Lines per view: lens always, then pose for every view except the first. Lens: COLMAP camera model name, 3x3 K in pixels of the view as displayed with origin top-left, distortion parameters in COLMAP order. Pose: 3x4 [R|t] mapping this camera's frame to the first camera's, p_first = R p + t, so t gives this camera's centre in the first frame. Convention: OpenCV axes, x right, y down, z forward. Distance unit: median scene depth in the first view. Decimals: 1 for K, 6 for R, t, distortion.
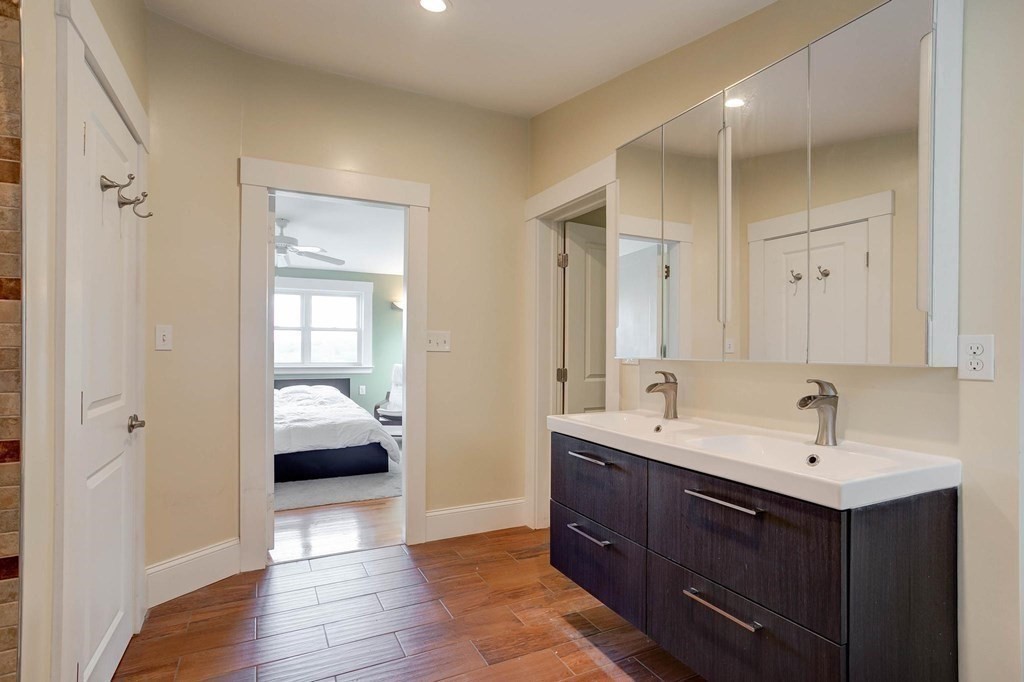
lens RADIAL K [[504.5, 0, 506.5], [0, 504.5, 343.7], [0, 0, 1]] dist [-0.064775, 0.042184]
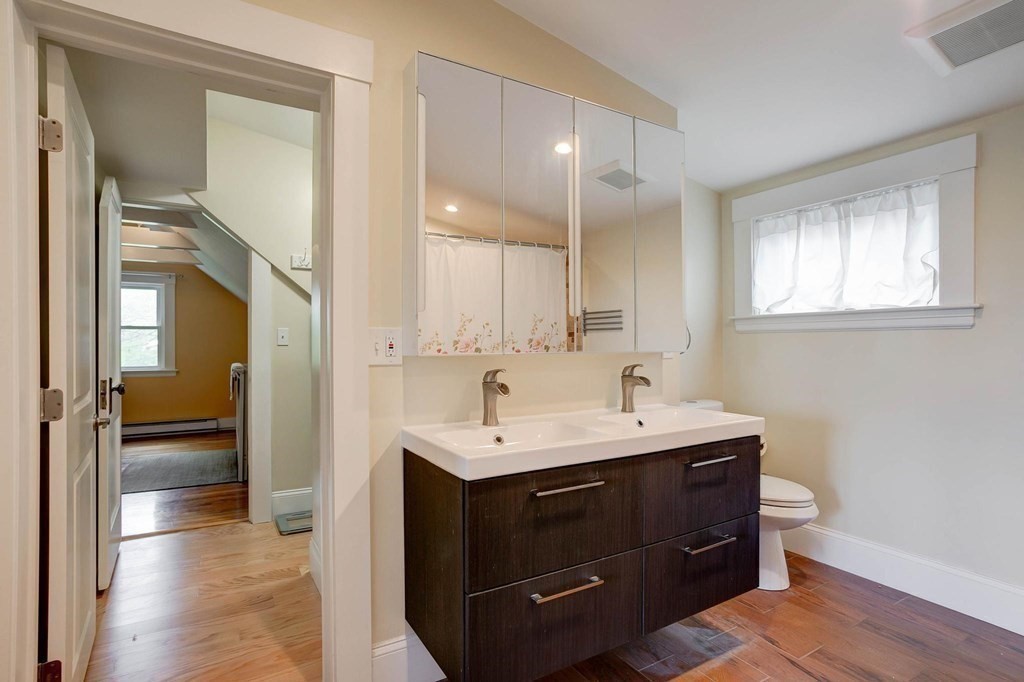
lens RADIAL K [[504.5, 0, 506.5], [0, 504.5, 343.7], [0, 0, 1]] dist [-0.064775, 0.042184]
pose [[-0.072051, -0.008199, 0.997367, -0.613787], [-0.009413, 0.999927, 0.007540, 0.007143], [-0.997357, -0.008845, -0.072123, 1.227510]]
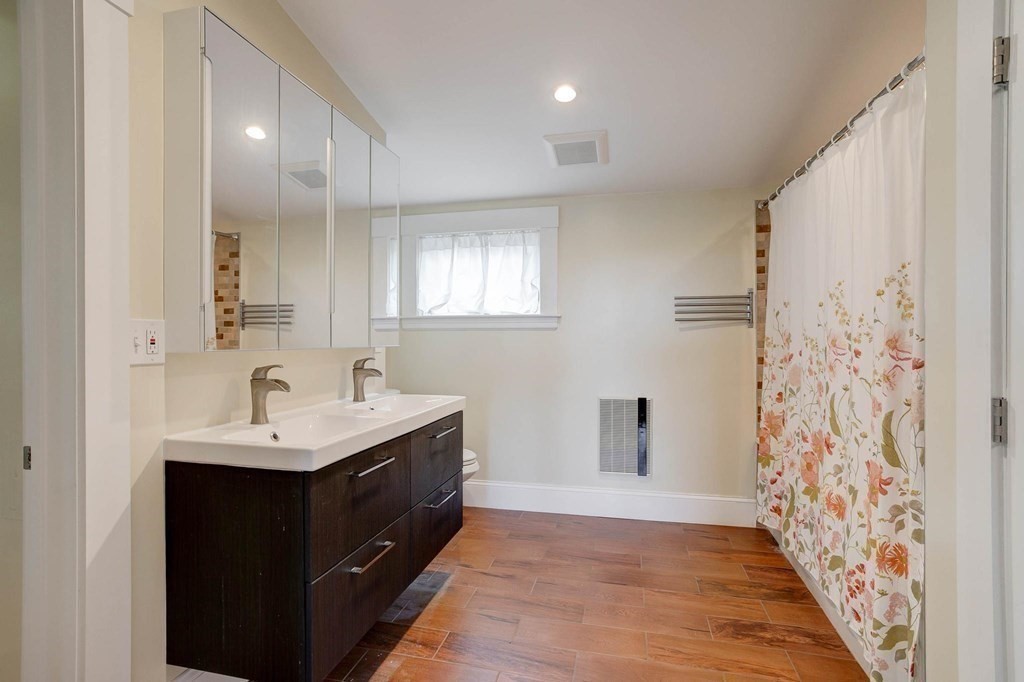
lens RADIAL K [[504.5, 0, 506.5], [0, 504.5, 343.7], [0, 0, 1]] dist [-0.064775, 0.042184]
pose [[-0.763766, -0.017866, 0.645246, -0.586988], [-0.017636, 0.999821, 0.006809, 0.009232], [-0.645253, -0.006180, -0.763944, 1.606654]]
